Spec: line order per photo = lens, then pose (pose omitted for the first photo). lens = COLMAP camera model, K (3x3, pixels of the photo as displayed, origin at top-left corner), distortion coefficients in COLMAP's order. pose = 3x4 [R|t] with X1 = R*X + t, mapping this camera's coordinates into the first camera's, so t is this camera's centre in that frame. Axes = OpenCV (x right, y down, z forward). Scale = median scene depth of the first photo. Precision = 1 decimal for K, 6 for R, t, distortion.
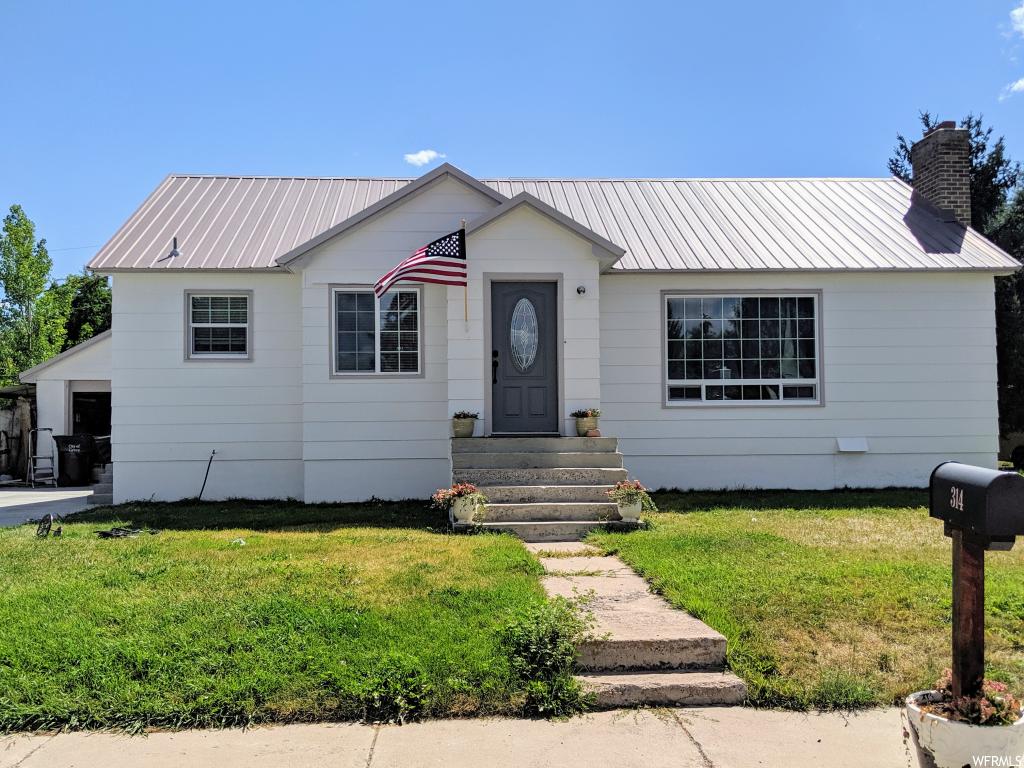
lens RADIAL K [[944.4, 0, 494.1], [0, 944.4, 387.3], [0, 0, 1]] dist [0.115722, 0.000000]
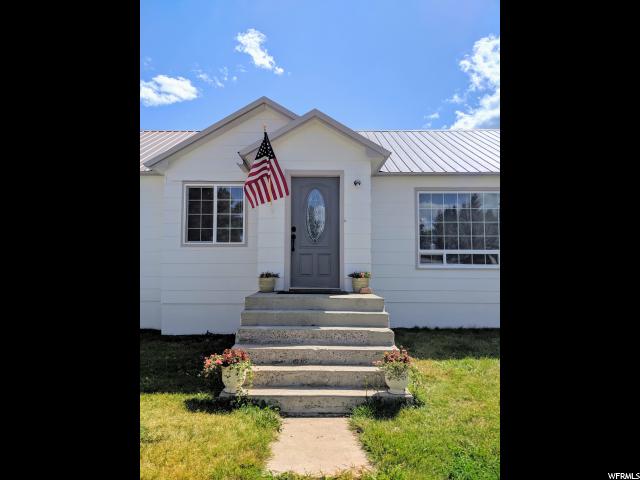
lens RADIAL K [[385.6, 0, 304.4], [0, 385.6, 235.0], [0, 0, 1]] dist [0.018338, -0.004560]
pose [[0.997356, 0.007127, -0.072317, 0.054540], [-0.009975, 0.999185, -0.039102, -0.005651], [0.071980, 0.039720, 0.996615, 0.429476]]
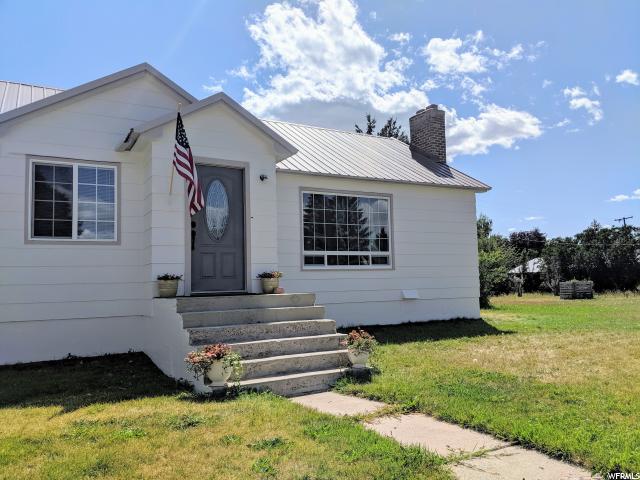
lens RADIAL K [[508.3, 0, 320.2], [0, 508.3, 244.7], [0, 0, 1]] dist [0.073895, -0.057677]
pose [[0.900438, 0.020624, 0.434494, -0.127101], [-0.005028, 0.999302, -0.037013, 0.011496], [-0.434954, 0.031143, 0.899914, 0.340021]]
